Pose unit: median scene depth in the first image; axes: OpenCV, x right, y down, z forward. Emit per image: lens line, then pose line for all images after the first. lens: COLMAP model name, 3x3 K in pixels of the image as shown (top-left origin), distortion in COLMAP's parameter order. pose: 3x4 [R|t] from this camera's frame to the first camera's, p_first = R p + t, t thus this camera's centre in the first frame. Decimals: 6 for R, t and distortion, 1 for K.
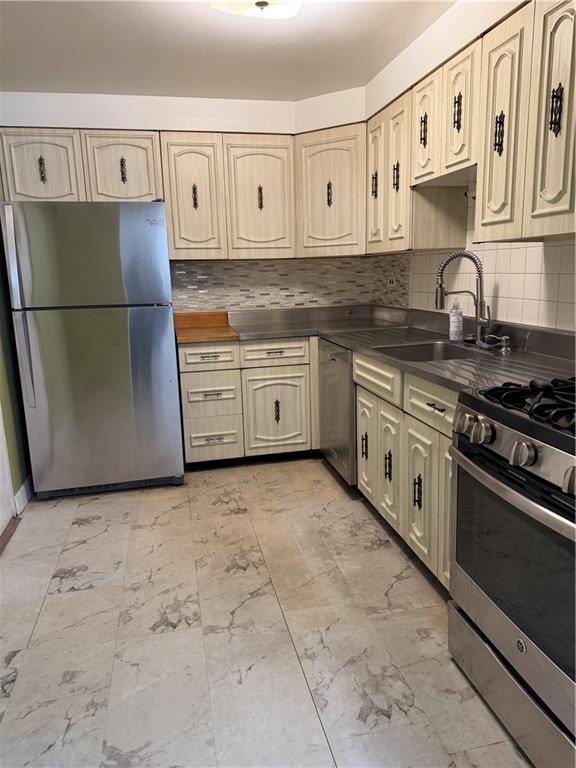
lens RADIAL K [[556.3, 0, 286.4], [0, 556.3, 383.4], [0, 0, 1]] dist [0.041533, -0.032106]
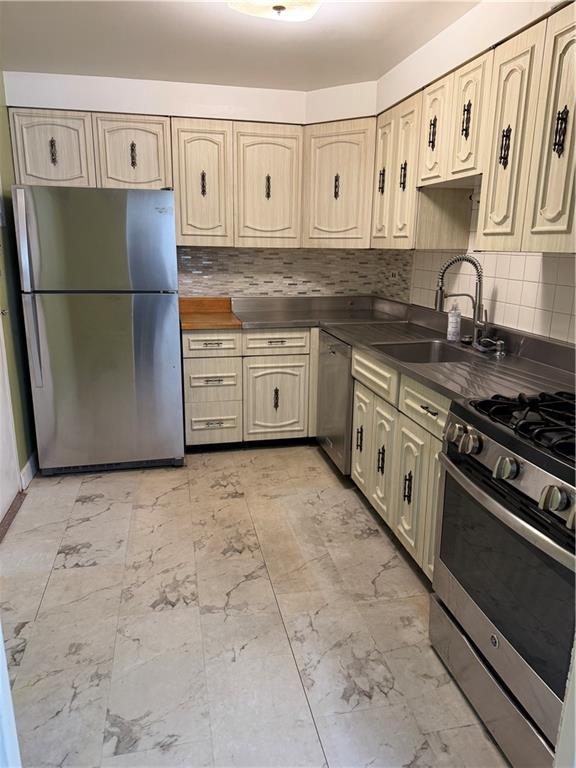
lens RADIAL K [[556.3, 0, 285.8], [0, 556.3, 384.9], [0, 0, 1]] dist [0.041533, -0.032106]
pose [[0.999161, 0.040720, 0.004382, -0.006058], [-0.040884, 0.998008, 0.048048, -0.033709], [-0.002417, -0.048187, 0.998835, -0.033202]]
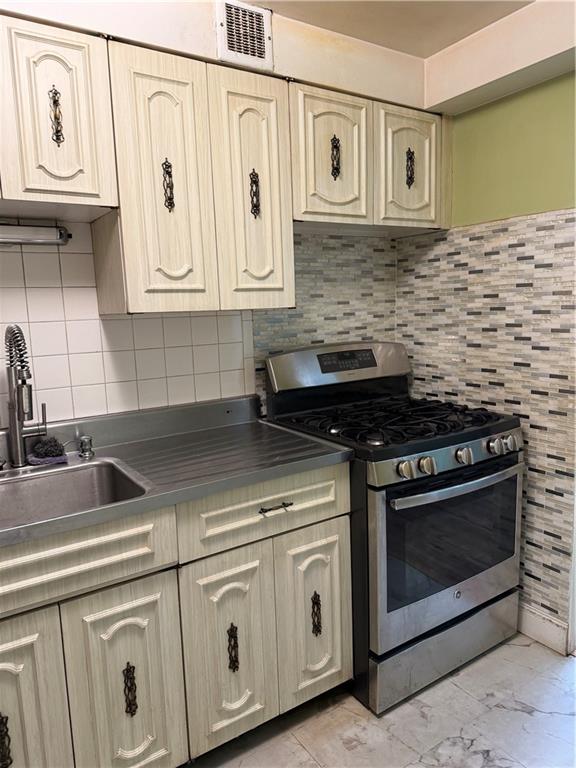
lens RADIAL K [[556.3, 0, 286.5], [0, 556.3, 383.6], [0, 0, 1]] dist [0.041533, -0.032106]
pose [[-0.374749, -0.085219, 0.923201, -0.362220], [0.229744, 0.956173, 0.181521, -0.209573], [-0.898210, 0.280125, -0.338747, 0.919638]]
